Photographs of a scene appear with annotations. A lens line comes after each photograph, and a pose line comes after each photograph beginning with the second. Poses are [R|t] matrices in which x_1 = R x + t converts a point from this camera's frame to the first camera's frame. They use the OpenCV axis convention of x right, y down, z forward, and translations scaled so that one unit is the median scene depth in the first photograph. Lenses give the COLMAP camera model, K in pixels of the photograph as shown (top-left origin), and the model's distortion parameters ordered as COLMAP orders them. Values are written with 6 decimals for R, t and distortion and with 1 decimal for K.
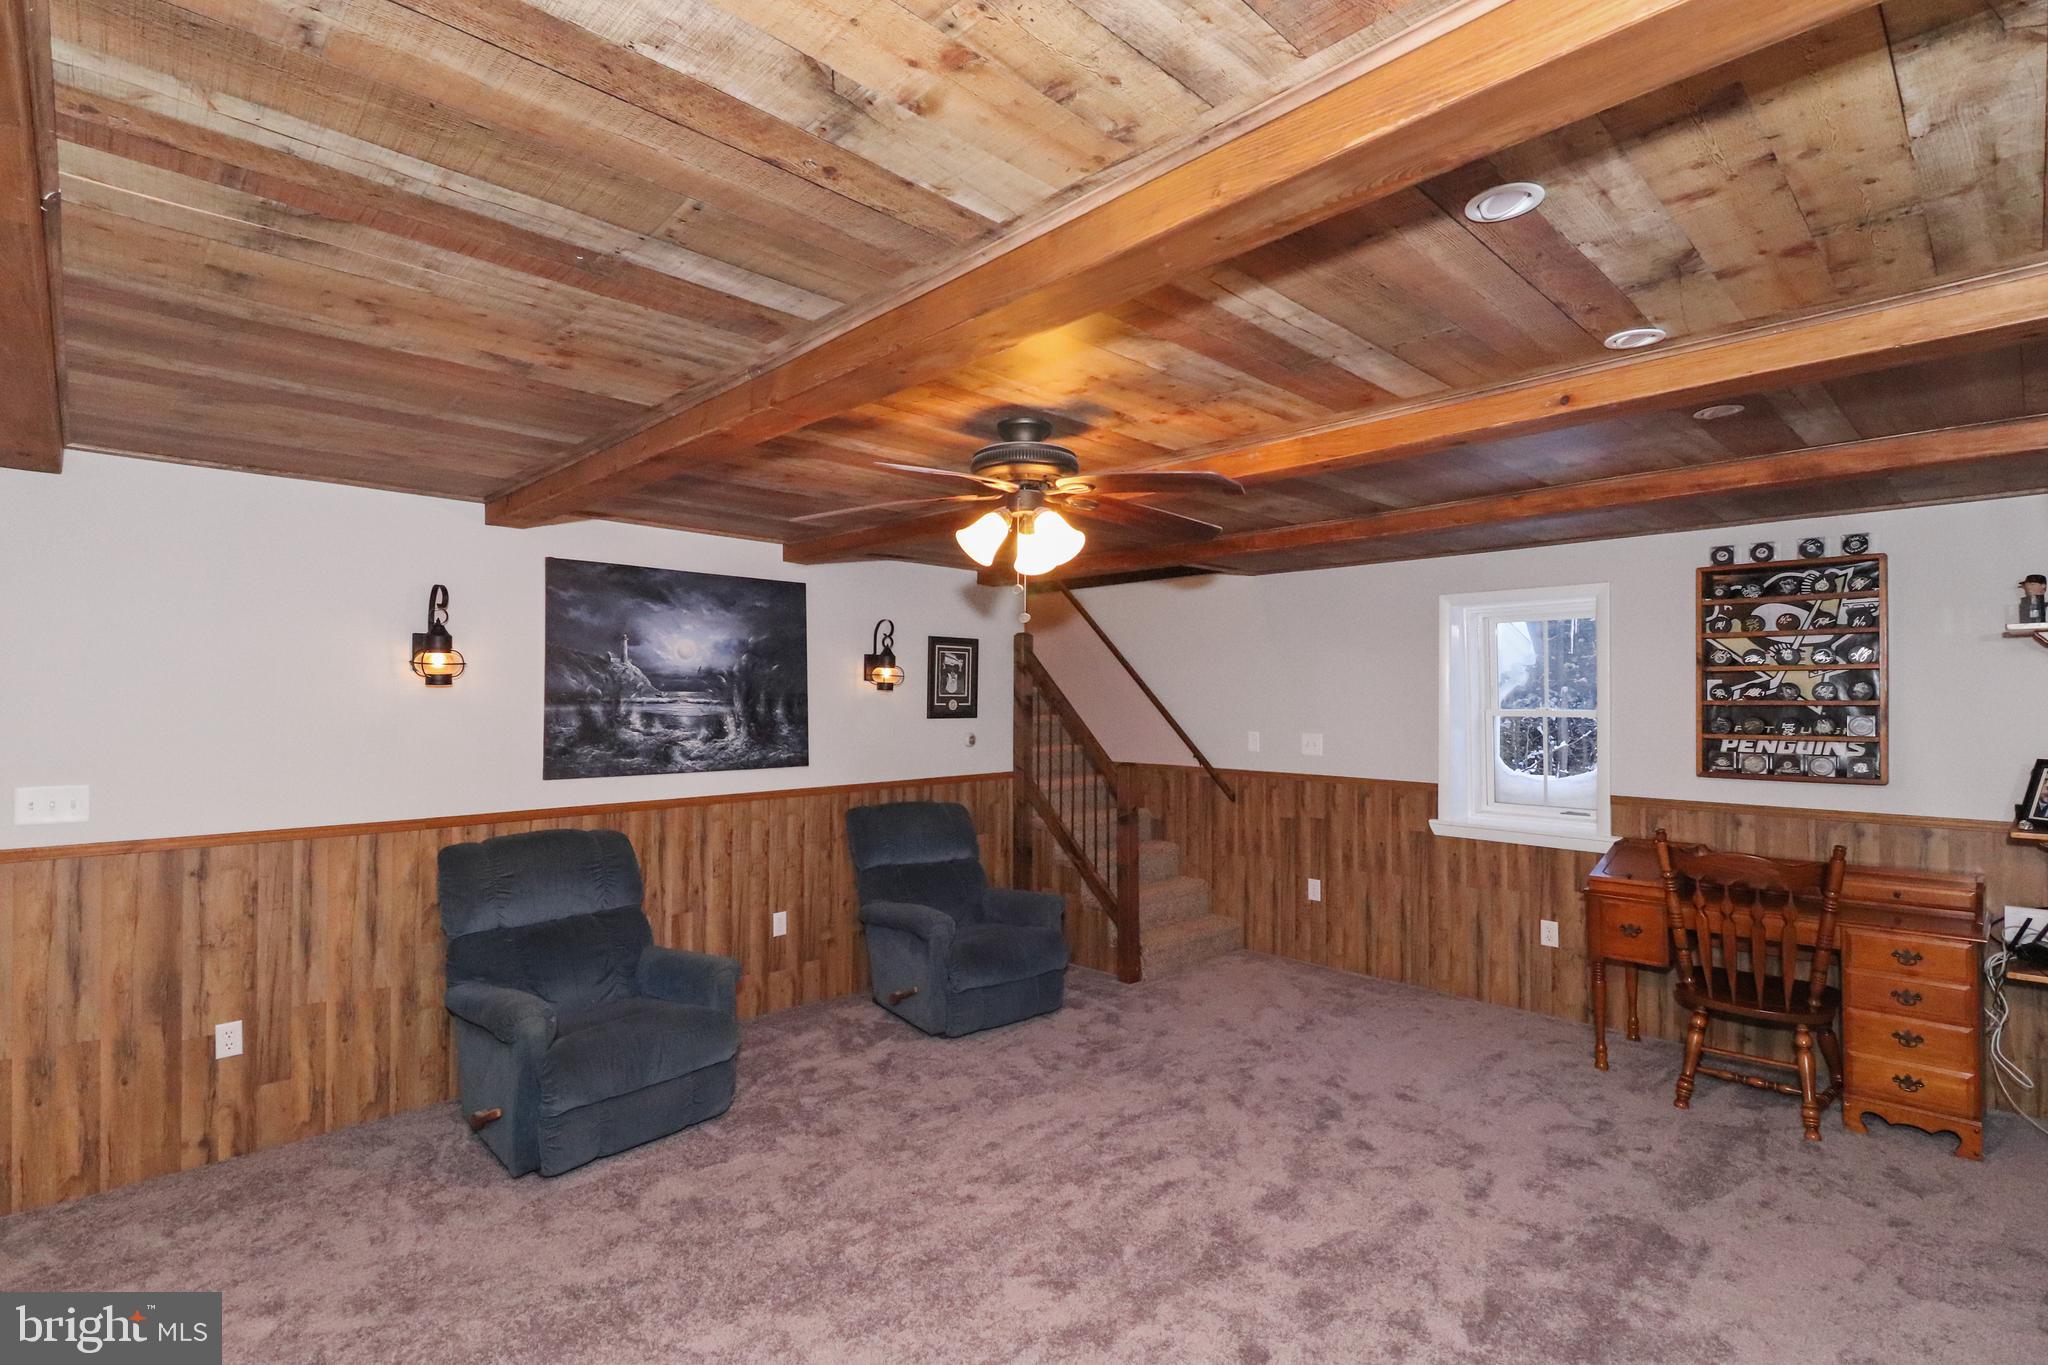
lens RADIAL K [[952.7, 0, 1029.2], [0, 952.7, 694.0], [0, 0, 1]] dist [0.022916, -0.000111]
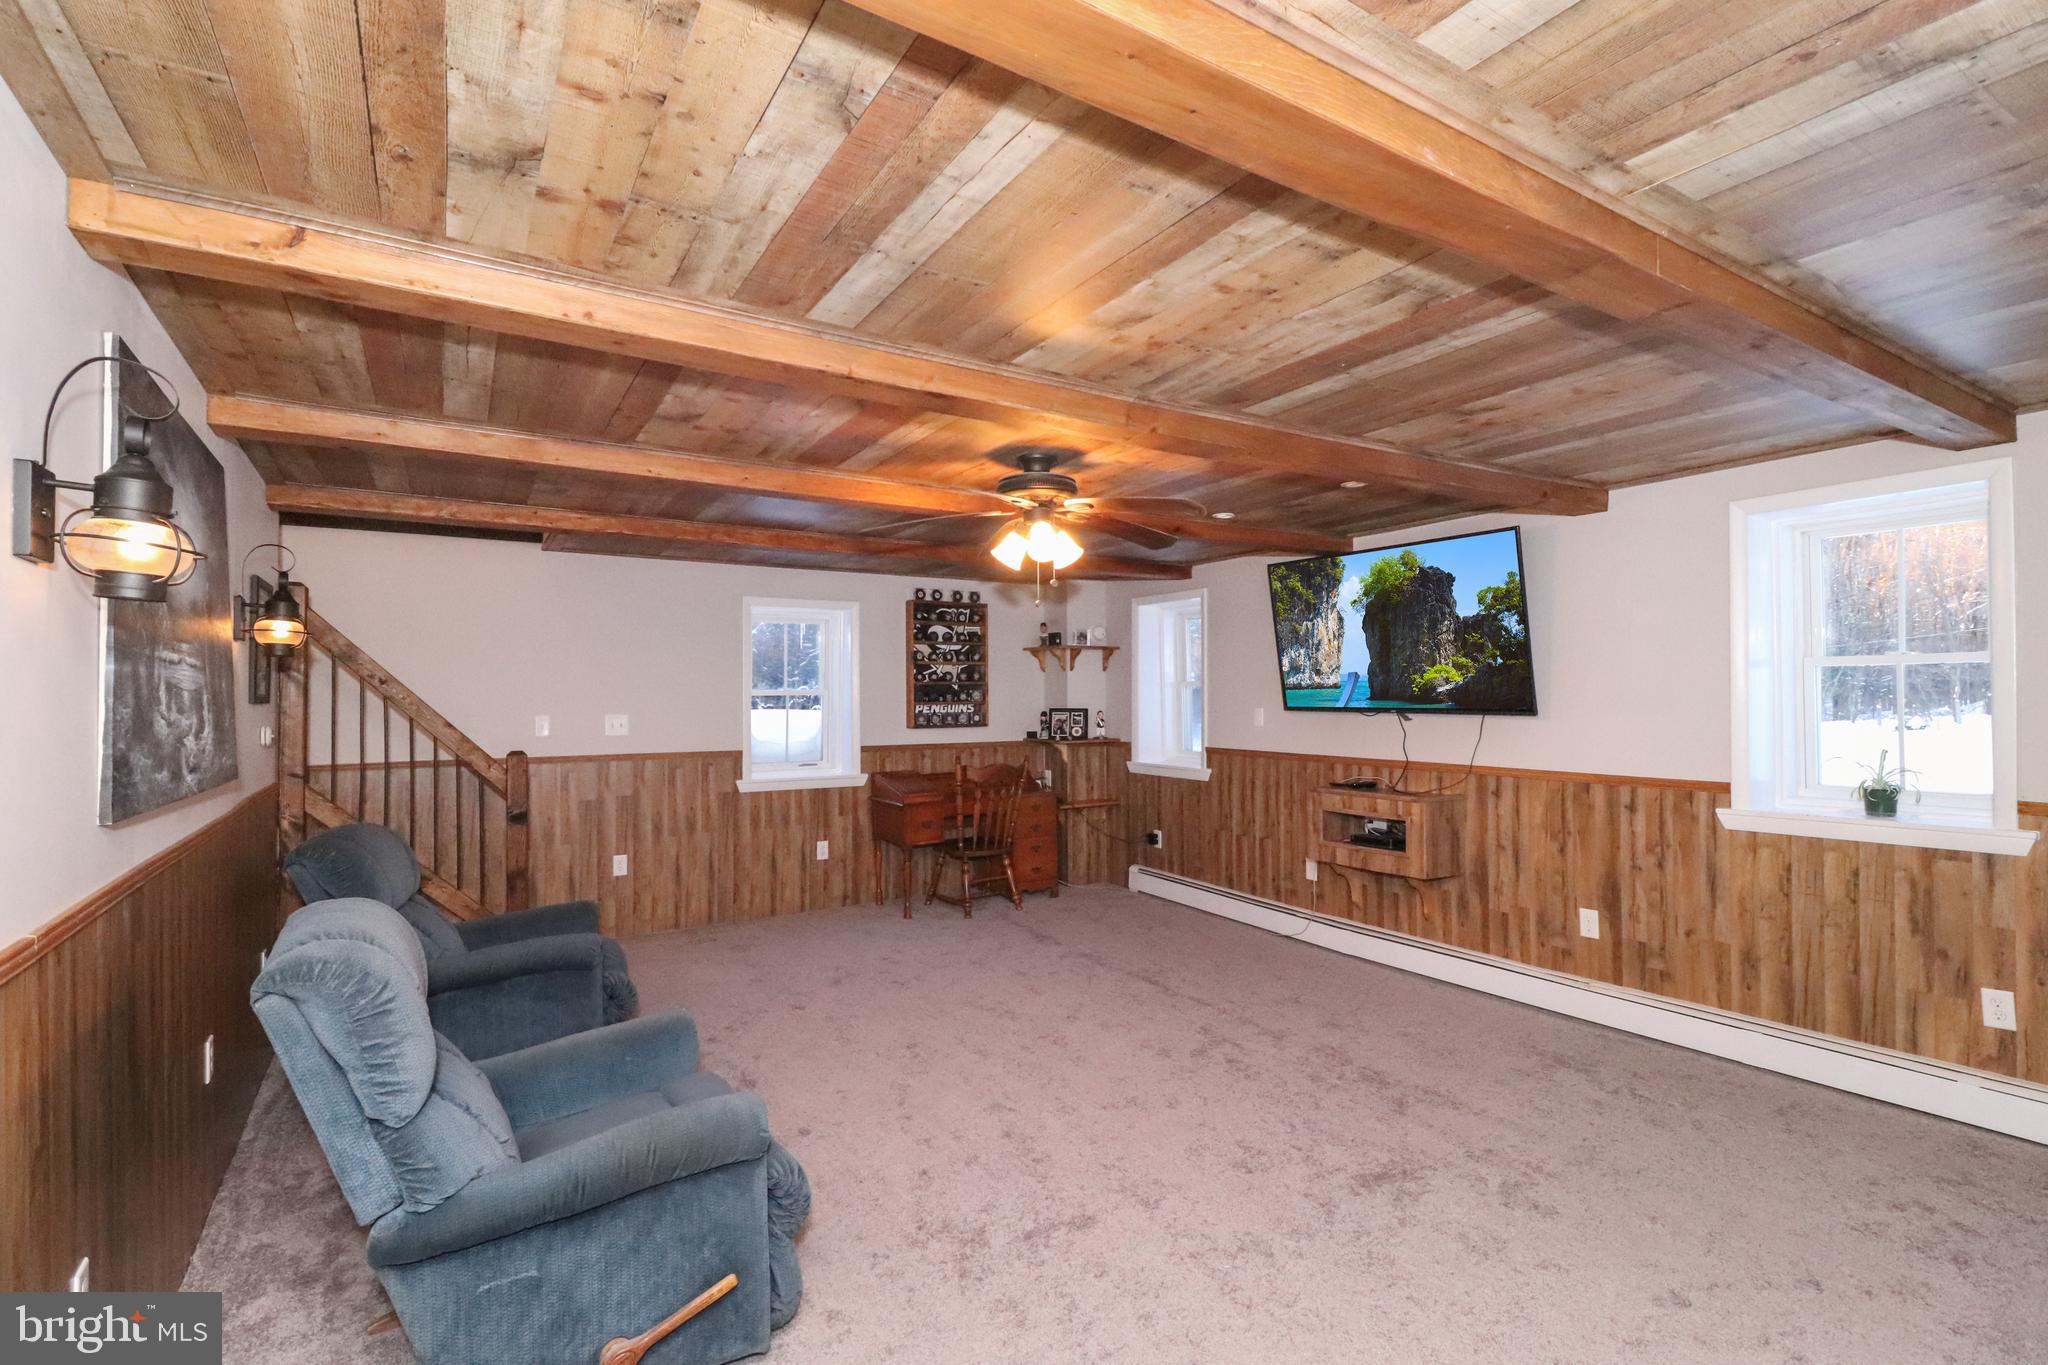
lens RADIAL K [[952.7, 0, 1029.2], [0, 952.7, 694.0], [0, 0, 1]] dist [0.022916, -0.000111]
pose [[0.207549, -0.002826, 0.978220, -0.880456], [-0.002231, 0.999992, 0.003362, 0.023091], [-0.978222, -0.002881, 0.207541, 0.507106]]
